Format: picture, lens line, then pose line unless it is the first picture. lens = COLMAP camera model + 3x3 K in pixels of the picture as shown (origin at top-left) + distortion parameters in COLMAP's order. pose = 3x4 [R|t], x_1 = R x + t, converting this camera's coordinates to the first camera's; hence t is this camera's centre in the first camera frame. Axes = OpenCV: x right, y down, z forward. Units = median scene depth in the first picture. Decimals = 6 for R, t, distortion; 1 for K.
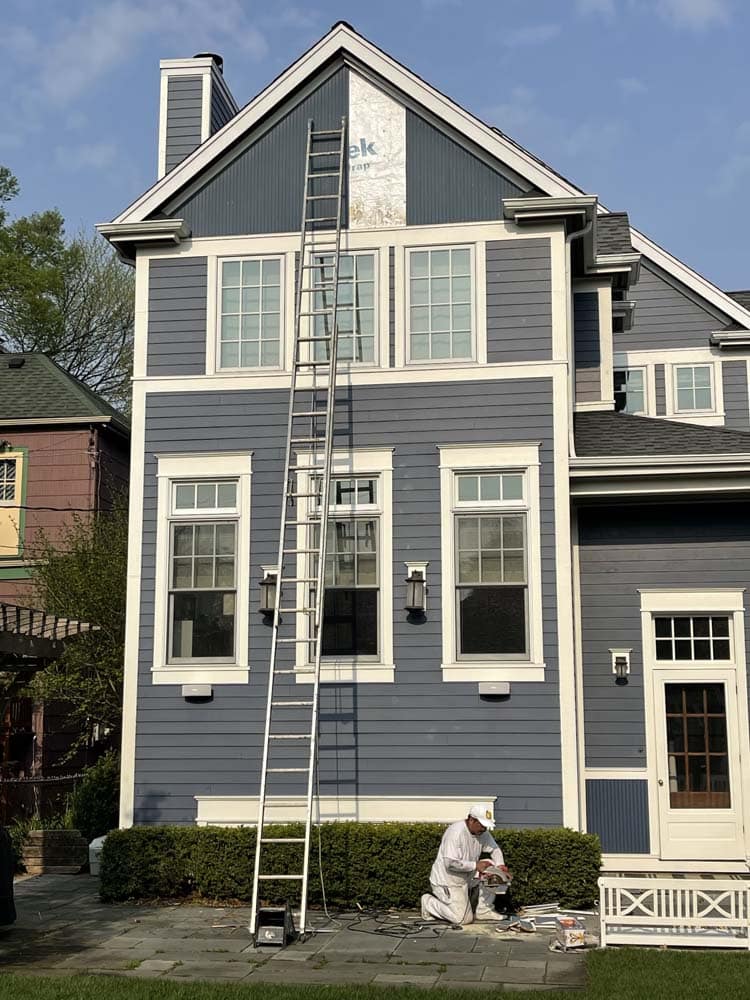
lens RADIAL K [[1390.5, 0, 376.9], [0, 1390.5, 506.4], [0, 0, 1]] dist [0.049929, 0.000000]
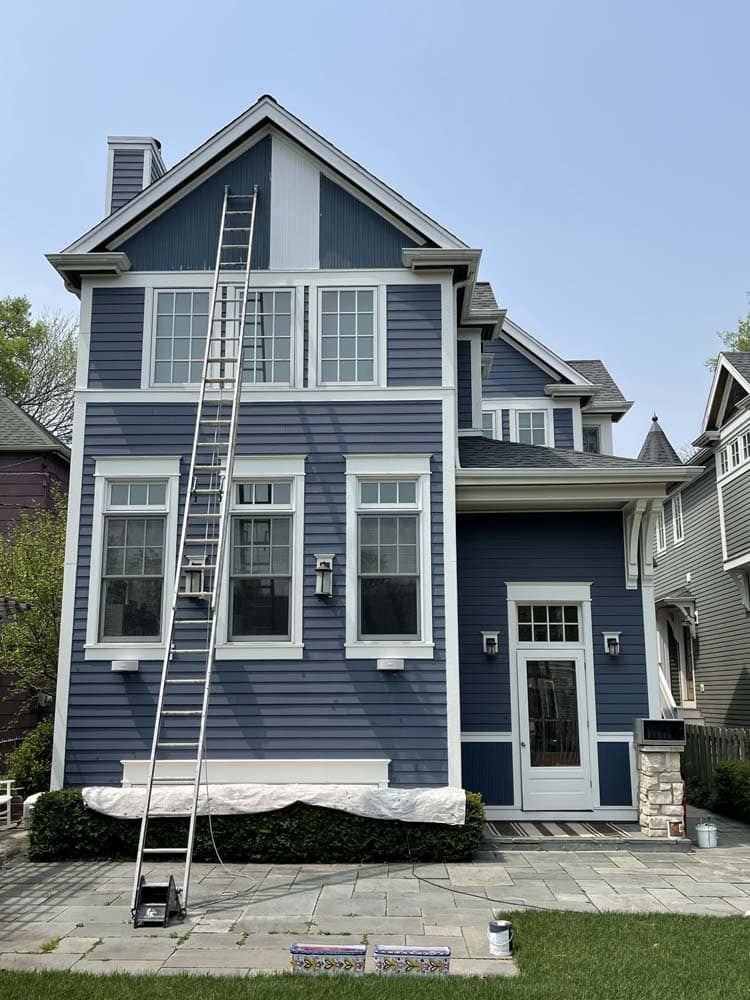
lens RADIAL K [[956.3, 0, 380.3], [0, 956.3, 515.8], [0, 0, 1]] dist [0.027335, 0.000000]
pose [[0.991631, 0.023547, 0.126935, -0.025772], [-0.020474, 0.999466, -0.025458, 0.025879], [-0.127467, 0.022647, 0.991584, 0.199644]]
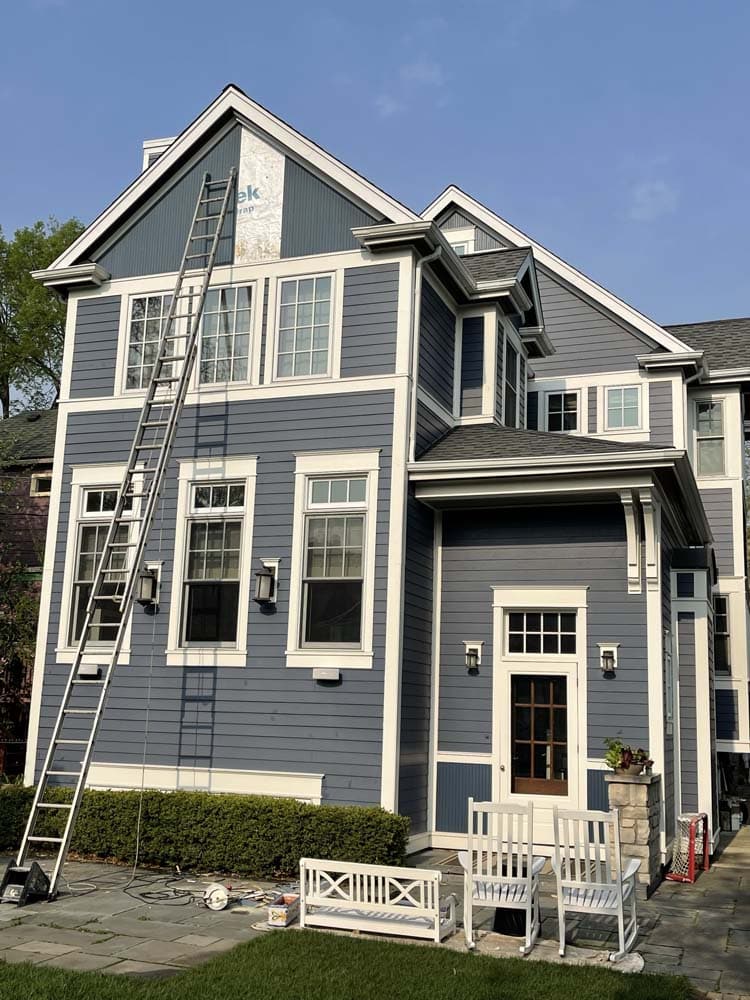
lens RADIAL K [[1086.3, 0, 362.9], [0, 1086.3, 514.7], [0, 0, 1]] dist [0.030830, 0.000000]
pose [[0.978416, -0.002081, -0.206636, 0.269617], [-0.001846, 0.999821, -0.018808, 0.020787], [0.206638, 0.018784, 0.978237, 0.162950]]
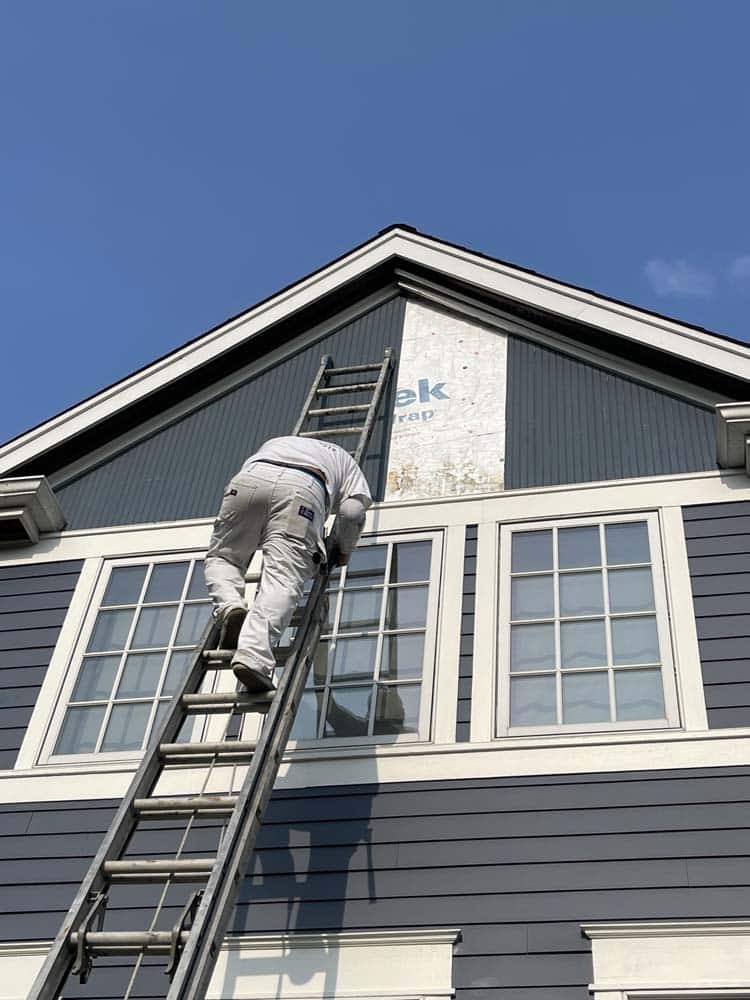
lens RADIAL K [[1326.7, 0, 377.0], [0, 1326.7, 522.2], [0, 0, 1]] dist [0.079019, 0.000000]
pose [[0.995320, 0.022664, -0.093939, 0.020802], [-0.074242, 0.801608, -0.593222, 0.075660], [0.061857, 0.597420, 0.799539, 0.653316]]
